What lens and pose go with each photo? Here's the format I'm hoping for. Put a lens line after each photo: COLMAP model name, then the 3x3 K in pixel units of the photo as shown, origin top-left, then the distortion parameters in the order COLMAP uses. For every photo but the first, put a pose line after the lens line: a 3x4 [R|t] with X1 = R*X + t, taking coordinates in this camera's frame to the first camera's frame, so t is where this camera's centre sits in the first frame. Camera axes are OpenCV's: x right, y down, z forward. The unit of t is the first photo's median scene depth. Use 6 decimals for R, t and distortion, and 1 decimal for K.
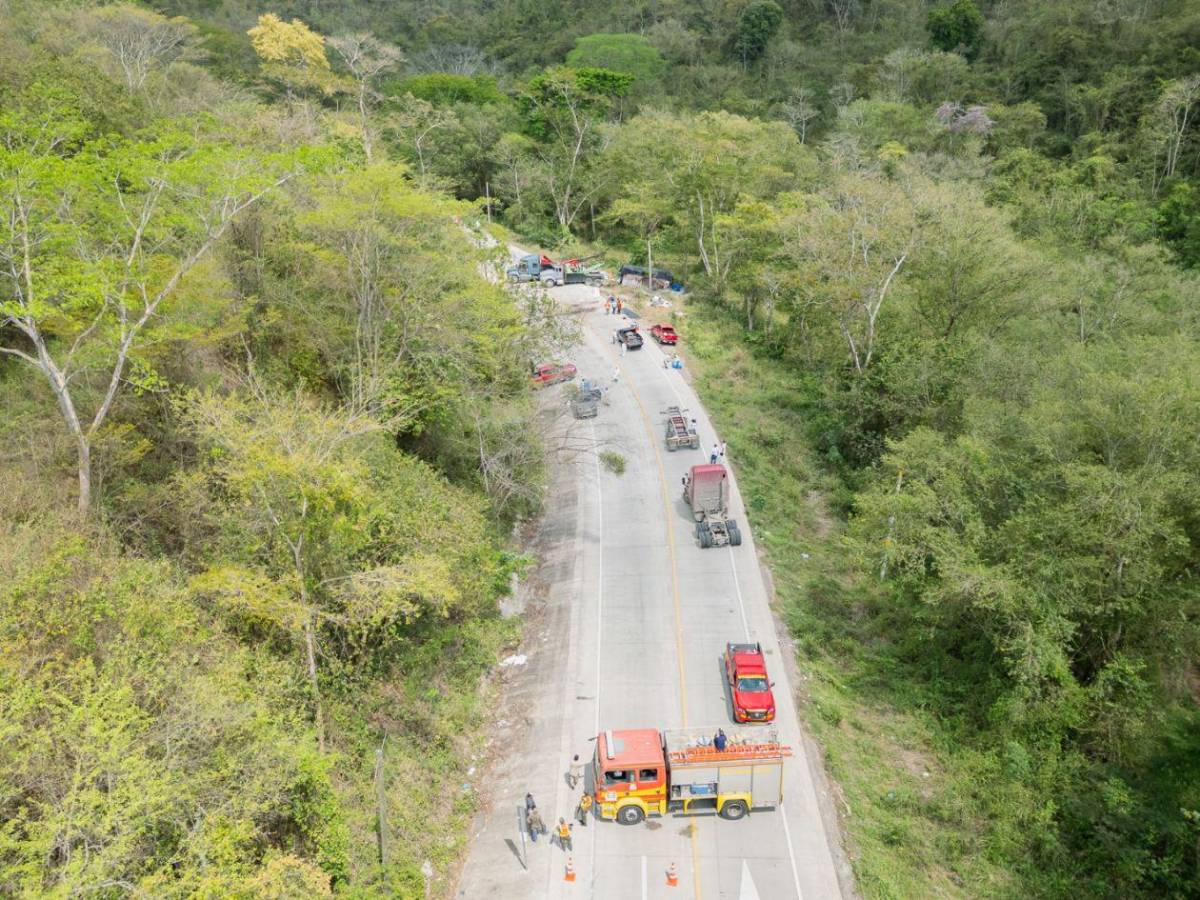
lens RADIAL K [[7492.0, 0, 600.0], [0, 7492.0, 450.0], [0, 0, 1]] dist [-1.144451, 59.884244]
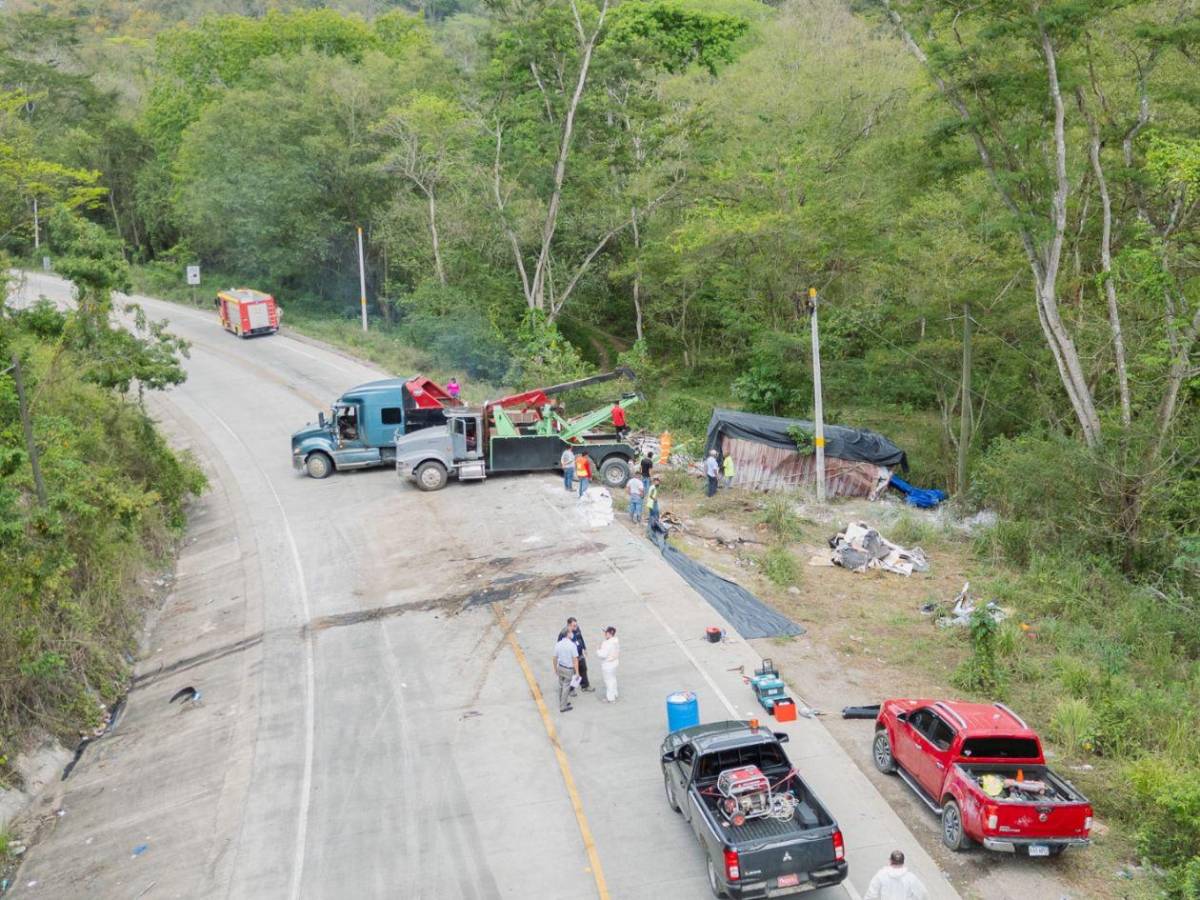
lens RADIAL K [[7492.0, 0, 600.0], [0, 7492.0, 450.0], [0, 0, 1]] dist [-1.144451, 59.884244]
pose [[0.999857, 0.010659, -0.013112, 0.002676], [-0.011072, 0.999430, -0.031886, -0.014998], [0.012764, 0.032026, 0.999406, 0.746016]]
